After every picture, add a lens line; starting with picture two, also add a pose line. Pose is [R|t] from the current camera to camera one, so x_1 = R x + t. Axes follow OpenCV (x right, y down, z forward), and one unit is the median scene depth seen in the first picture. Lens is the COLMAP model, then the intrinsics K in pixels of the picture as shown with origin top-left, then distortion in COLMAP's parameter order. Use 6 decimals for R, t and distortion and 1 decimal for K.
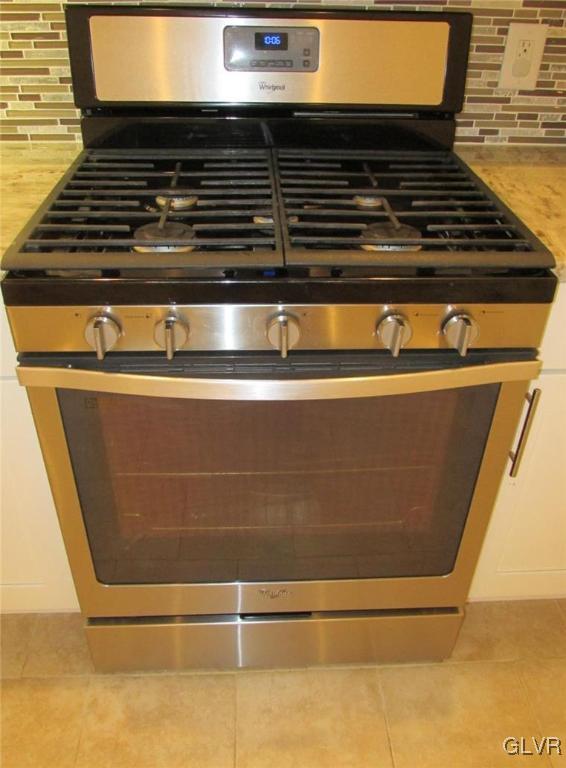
lens RADIAL K [[646.4, 0, 283.7], [0, 646.4, 384.4], [0, 0, 1]] dist [-0.014256, -0.005588]
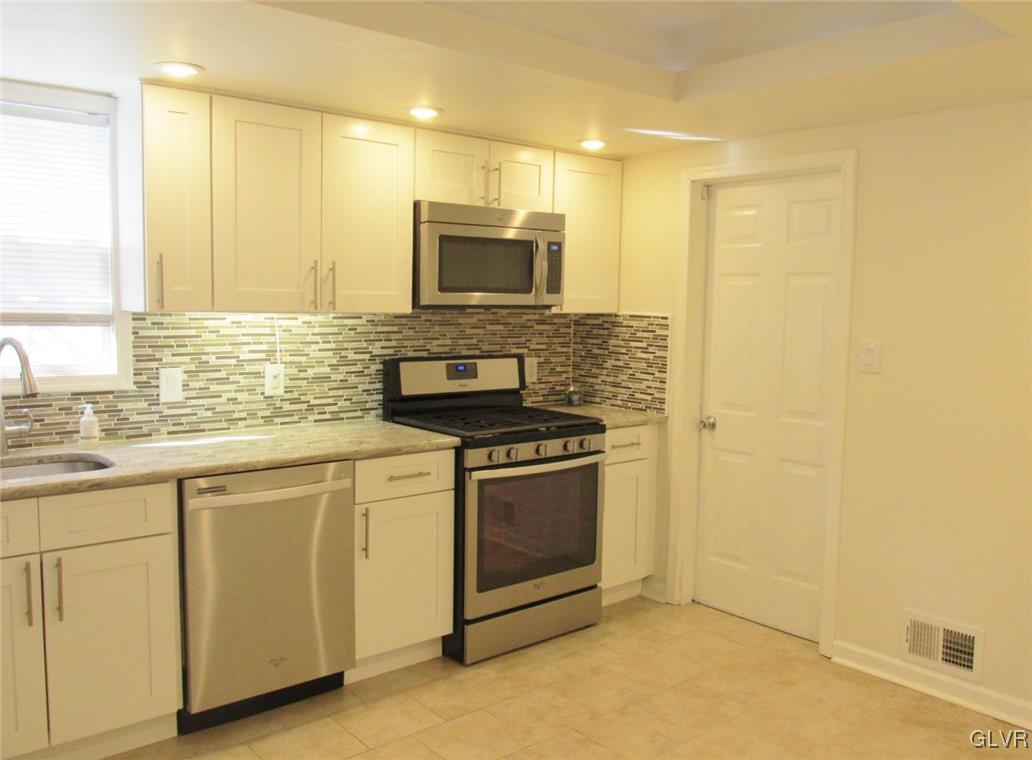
lens RADIAL K [[868.6, 0, 515.4], [0, 868.6, 380.8], [0, 0, 1]] dist [-0.014256, -0.005588]
pose [[0.798308, -0.060282, 0.599225, -1.661653], [0.334372, 0.871901, -0.357748, 0.682324], [-0.500900, 0.485957, 0.716202, -1.301971]]
